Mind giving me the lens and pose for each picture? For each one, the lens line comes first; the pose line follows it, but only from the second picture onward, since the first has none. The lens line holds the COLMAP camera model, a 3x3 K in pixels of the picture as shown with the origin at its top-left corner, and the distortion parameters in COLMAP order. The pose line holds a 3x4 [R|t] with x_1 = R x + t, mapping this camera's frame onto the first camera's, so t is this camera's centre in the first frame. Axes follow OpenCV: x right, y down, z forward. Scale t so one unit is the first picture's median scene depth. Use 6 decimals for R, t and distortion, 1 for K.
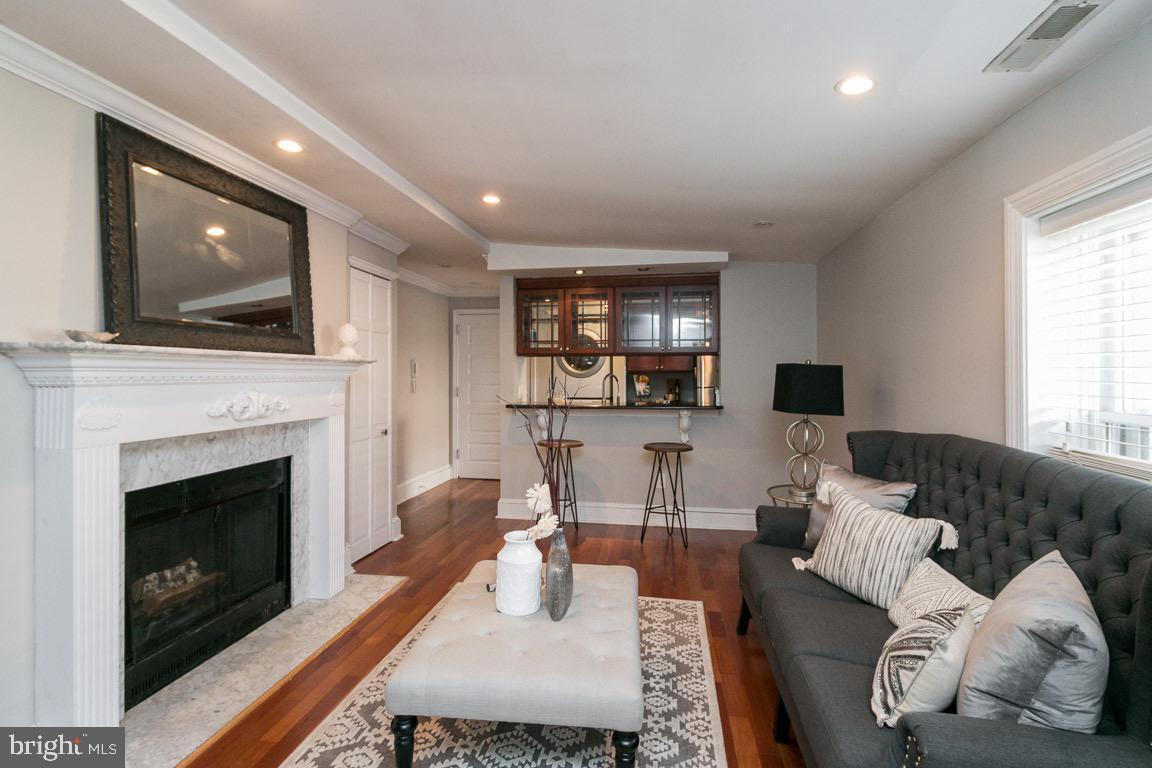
lens RADIAL K [[550.2, 0, 574.6], [0, 550.2, 375.4], [0, 0, 1]] dist [0.026937, -0.013727]
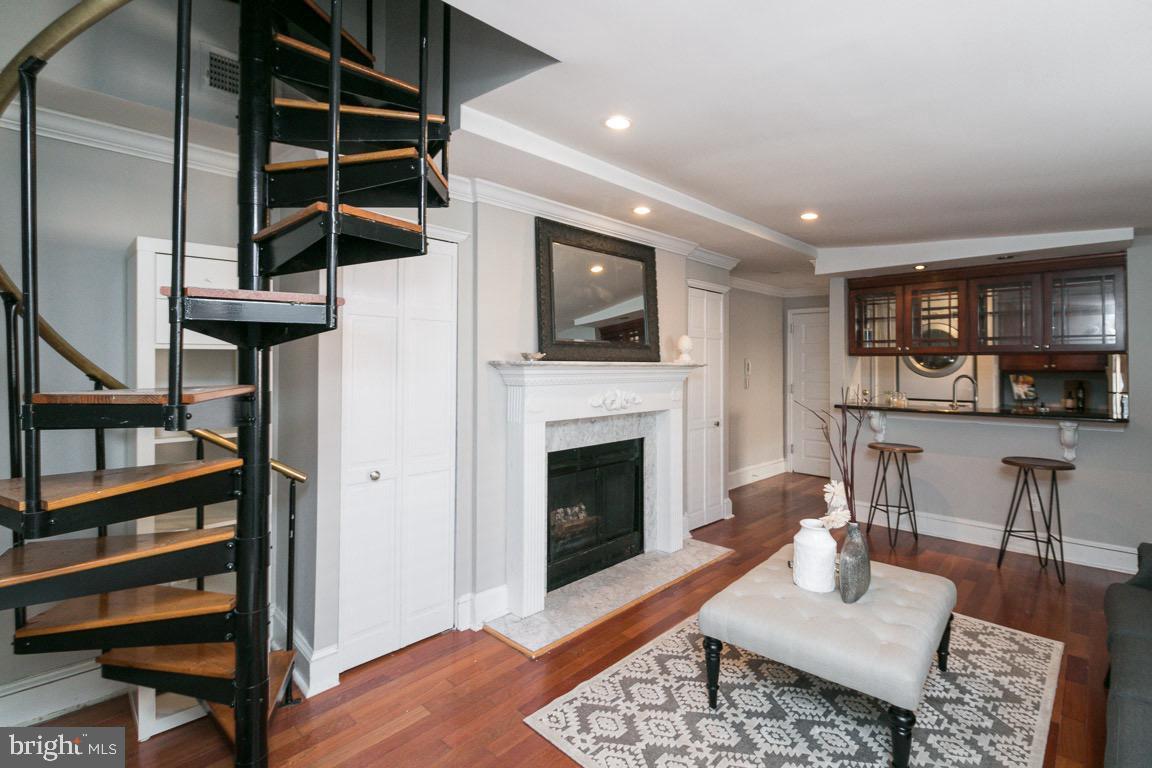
lens RADIAL K [[538.1, 0, 576.0], [0, 538.1, 384.0], [0, 0, 1]] dist [0.019267, -0.000456]
pose [[0.816665, 0.020812, -0.576737, 0.095921], [-0.003296, 0.999501, 0.031400, -0.022832], [0.577103, -0.023742, 0.816326, -0.138830]]
